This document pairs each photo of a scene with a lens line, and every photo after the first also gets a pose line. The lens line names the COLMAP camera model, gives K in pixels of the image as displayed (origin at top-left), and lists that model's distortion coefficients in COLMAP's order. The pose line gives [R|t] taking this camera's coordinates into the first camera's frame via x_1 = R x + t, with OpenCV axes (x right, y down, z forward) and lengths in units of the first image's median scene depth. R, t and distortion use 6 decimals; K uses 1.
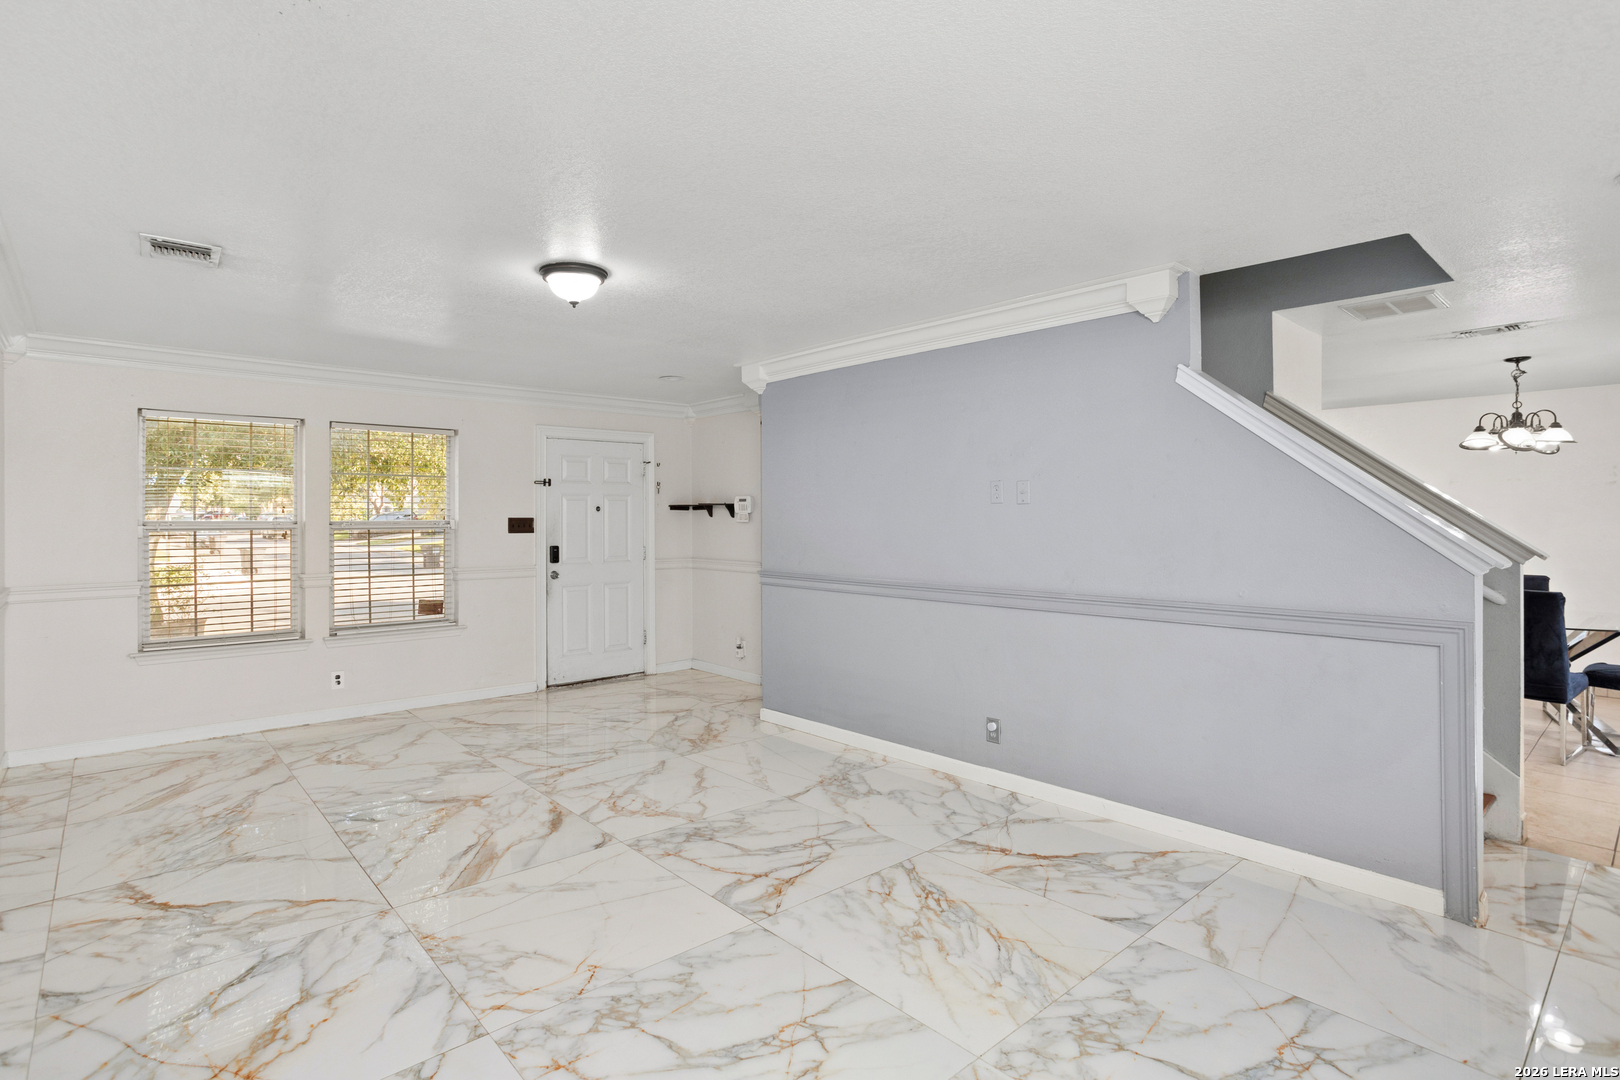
lens RADIAL K [[806.5, 0, 790.2], [0, 806.5, 506.0], [0, 0, 1]] dist [-0.053591, 0.031558]
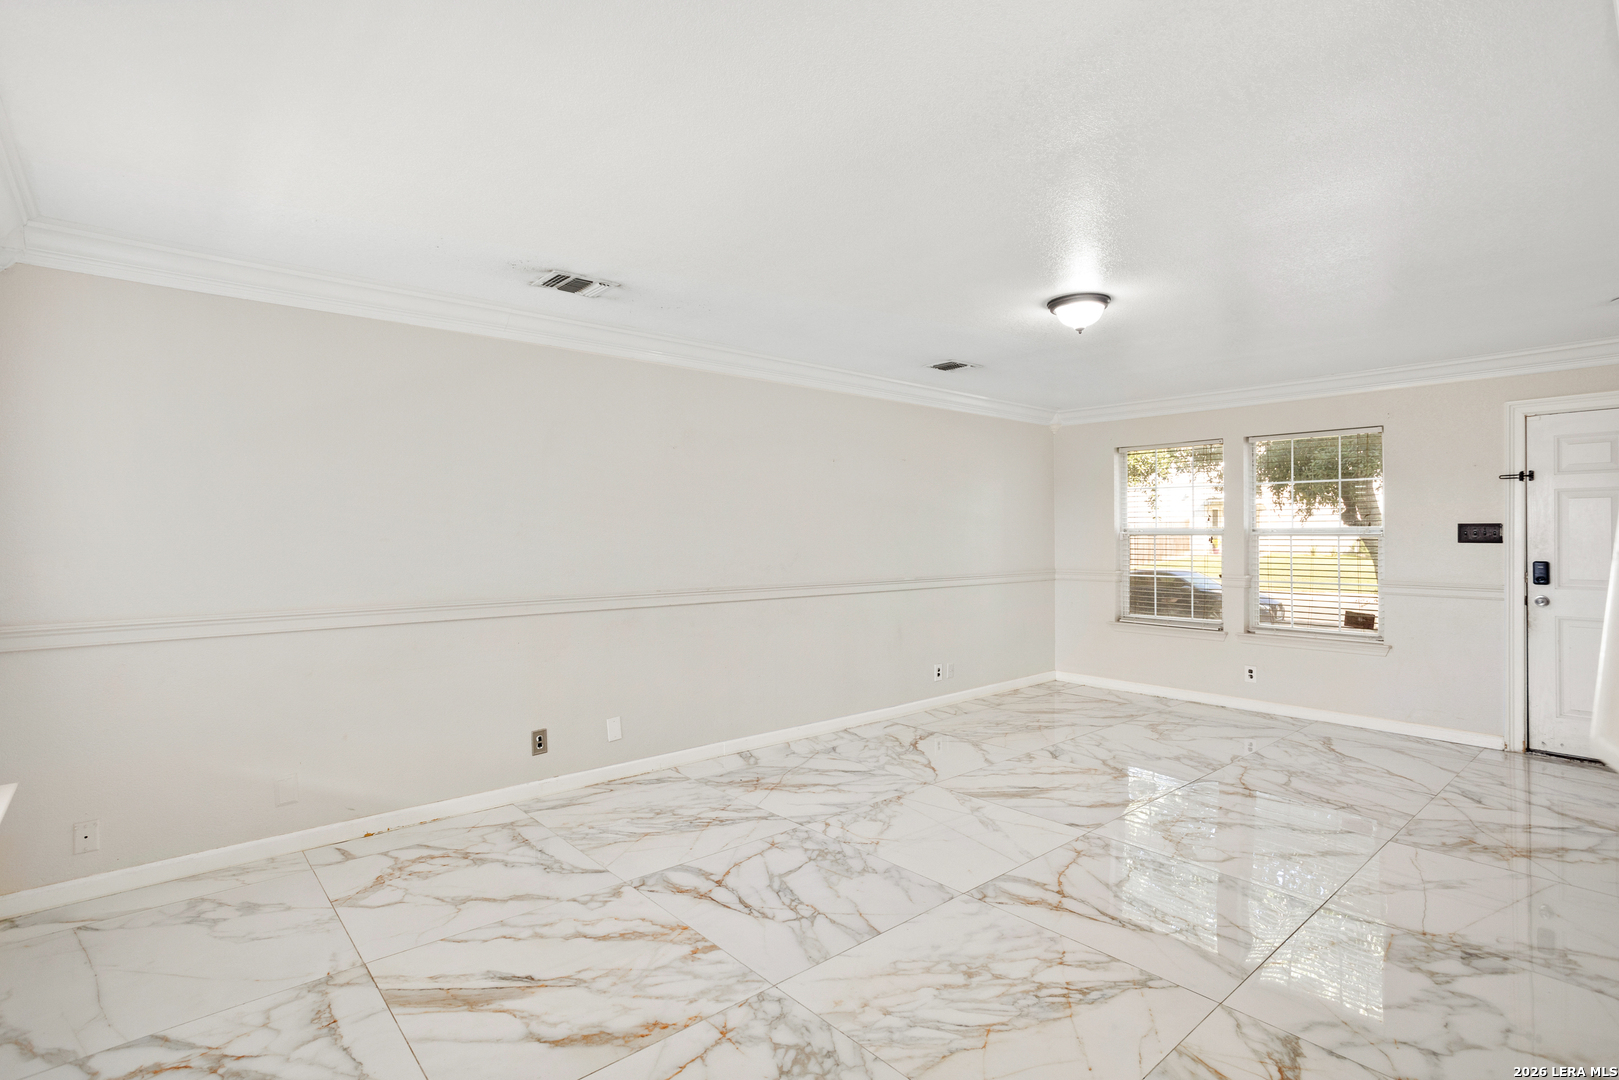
lens RADIAL K [[806.0, 0, 789.7], [0, 806.0, 506.0], [0, 0, 1]] dist [-0.053591, 0.031558]
pose [[-0.019352, -0.026890, -0.999451, 0.960937], [0.017215, 0.999481, -0.027224, 0.014737], [0.999665, -0.017732, -0.018879, 0.711499]]
